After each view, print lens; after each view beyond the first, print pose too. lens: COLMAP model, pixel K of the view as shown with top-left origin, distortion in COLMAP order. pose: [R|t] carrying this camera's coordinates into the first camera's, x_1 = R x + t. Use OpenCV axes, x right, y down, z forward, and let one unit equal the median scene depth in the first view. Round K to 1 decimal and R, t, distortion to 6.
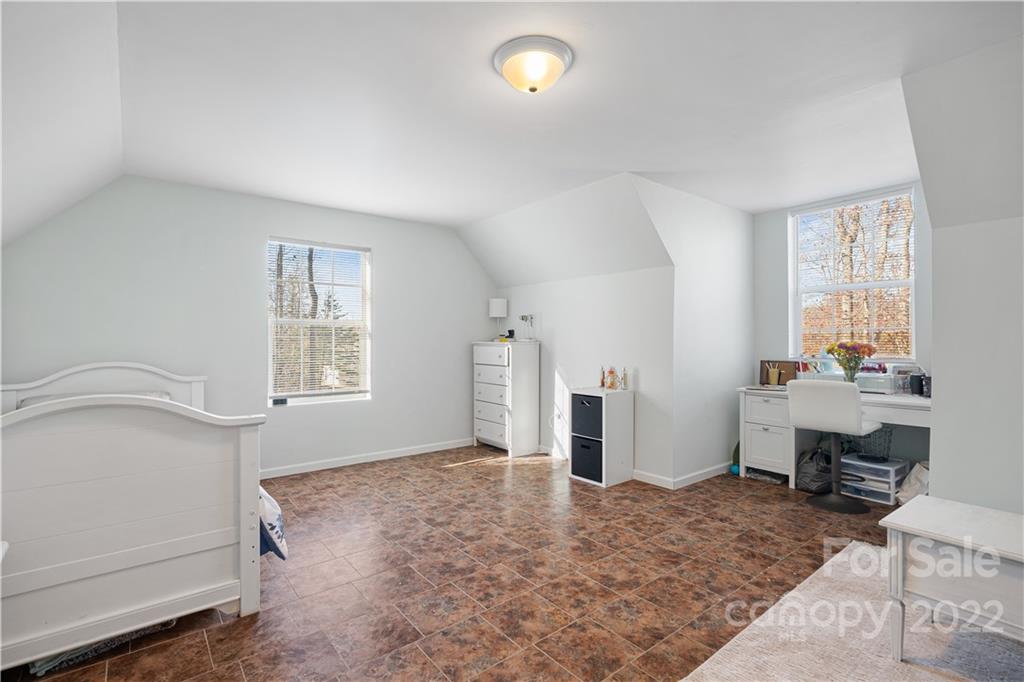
lens RADIAL K [[468.6, 0, 507.7], [0, 468.6, 339.9], [0, 0, 1]] dist [-0.008540, 0.001152]
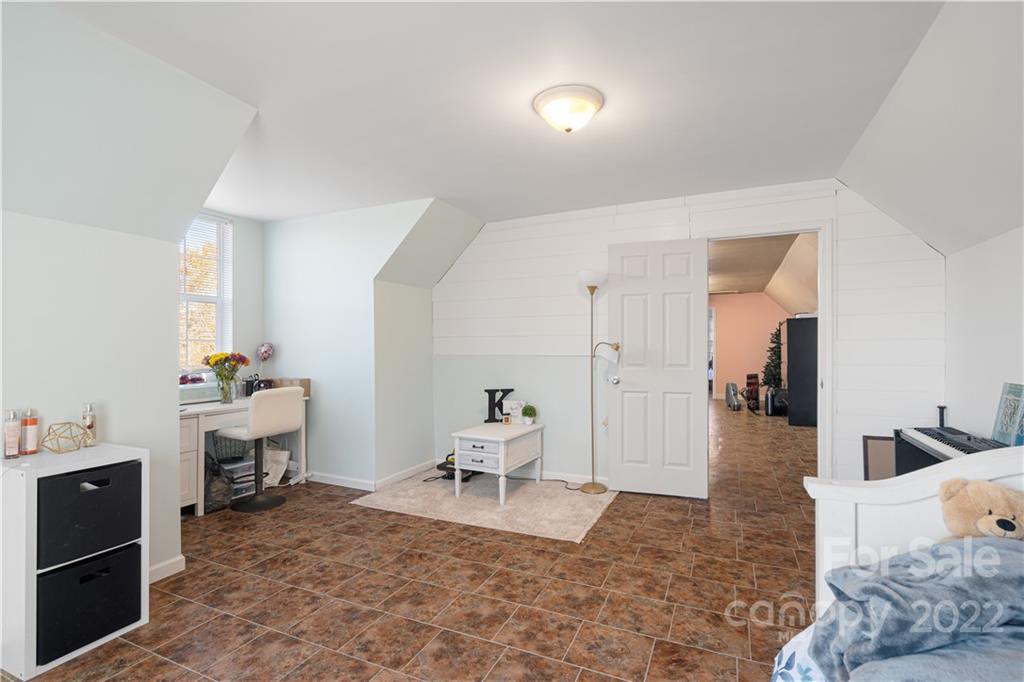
lens RADIAL K [[468.6, 0, 511.2], [0, 468.6, 343.4], [0, 0, 1]] dist [-0.008540, 0.001152]
pose [[-0.445934, 0.012913, 0.894973, -0.680826], [0.007378, 0.999915, -0.010751, -0.004623], [-0.895036, 0.001809, -0.445991, 1.228548]]
